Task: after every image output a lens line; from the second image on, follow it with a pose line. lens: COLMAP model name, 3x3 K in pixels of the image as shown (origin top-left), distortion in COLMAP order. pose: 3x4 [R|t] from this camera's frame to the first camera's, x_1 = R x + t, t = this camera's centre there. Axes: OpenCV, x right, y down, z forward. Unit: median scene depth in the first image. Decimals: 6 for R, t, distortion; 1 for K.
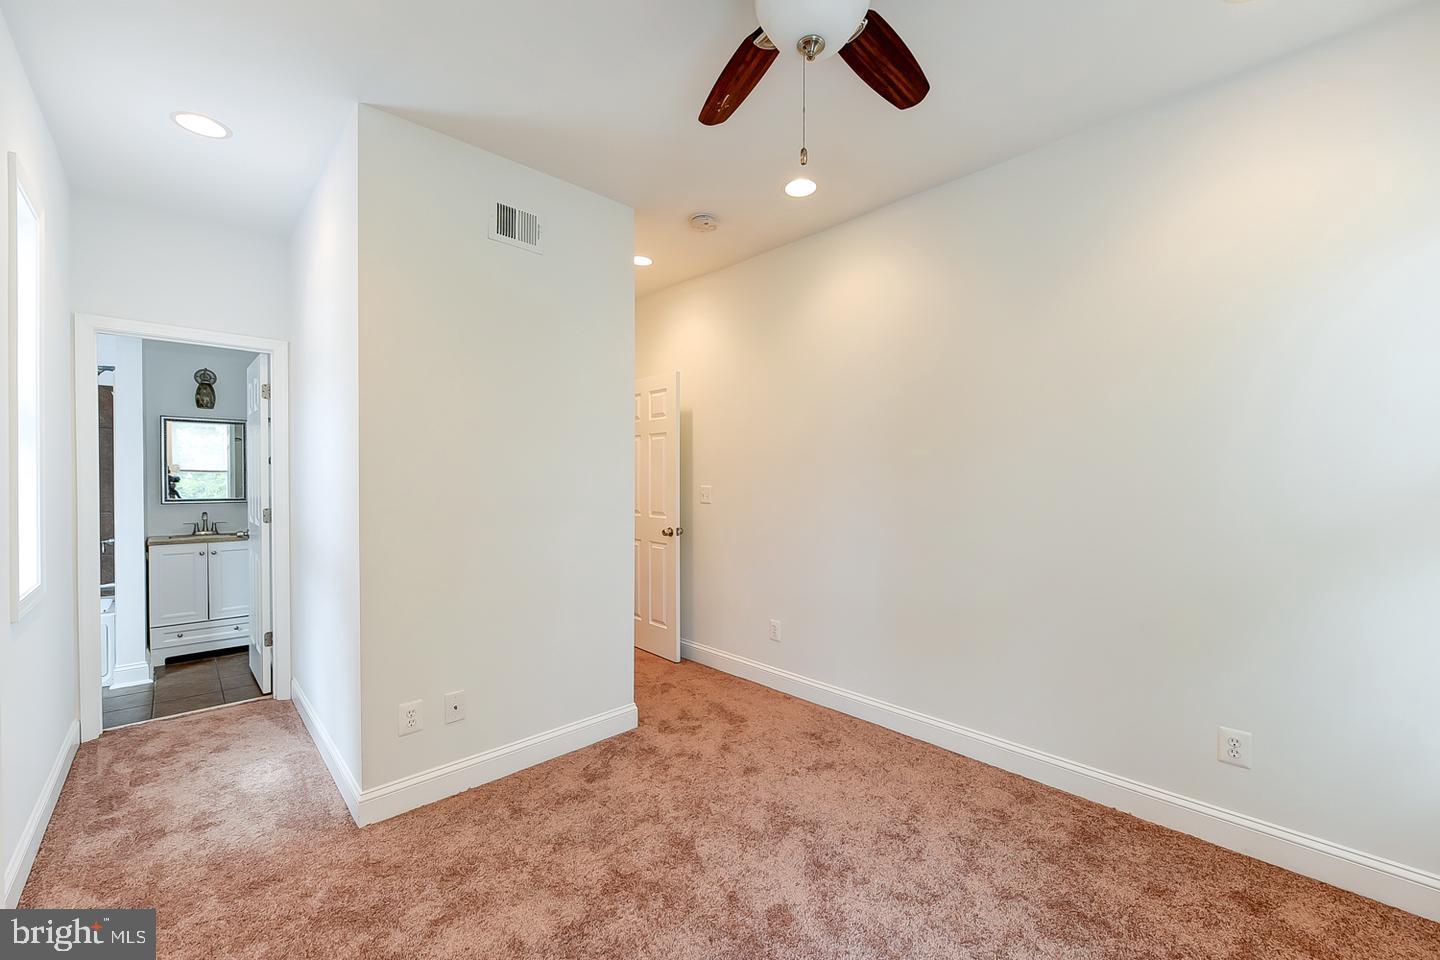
lens RADIAL K [[579.5, 0, 711.6], [0, 579.5, 478.9], [0, 0, 1]] dist [-0.002516, -0.001809]
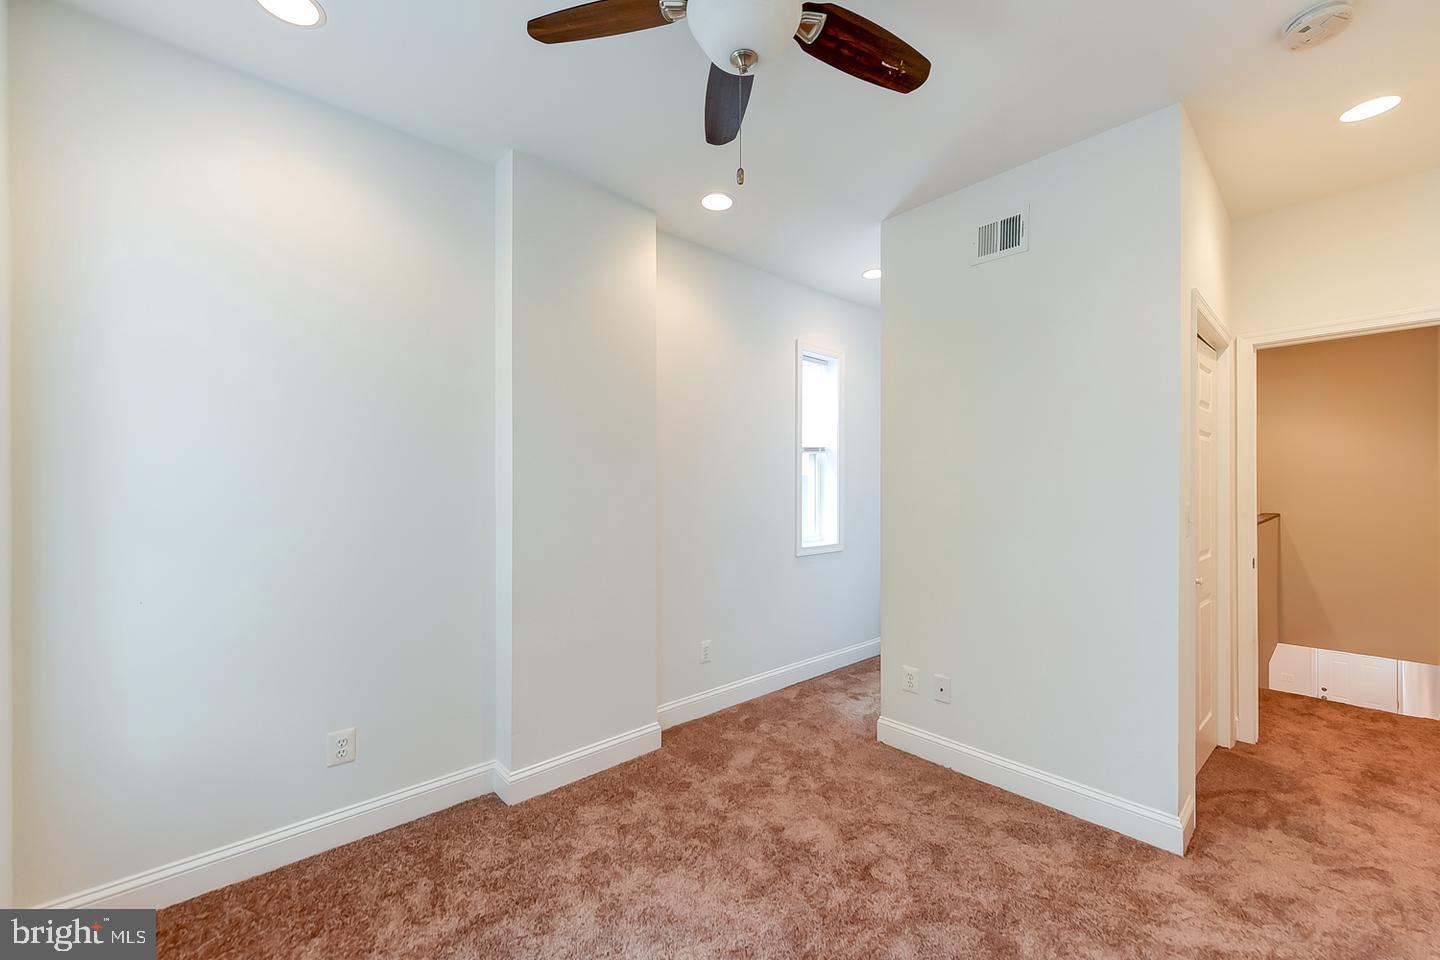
lens RADIAL K [[579.5, 0, 724.7], [0, 579.5, 479.6], [0, 0, 1]] dist [-0.002516, -0.001809]
pose [[-0.026613, -0.004996, -0.999633, 0.556895], [-0.002453, 0.999985, -0.004933, -0.009497], [0.999643, 0.002321, -0.026625, 0.472478]]
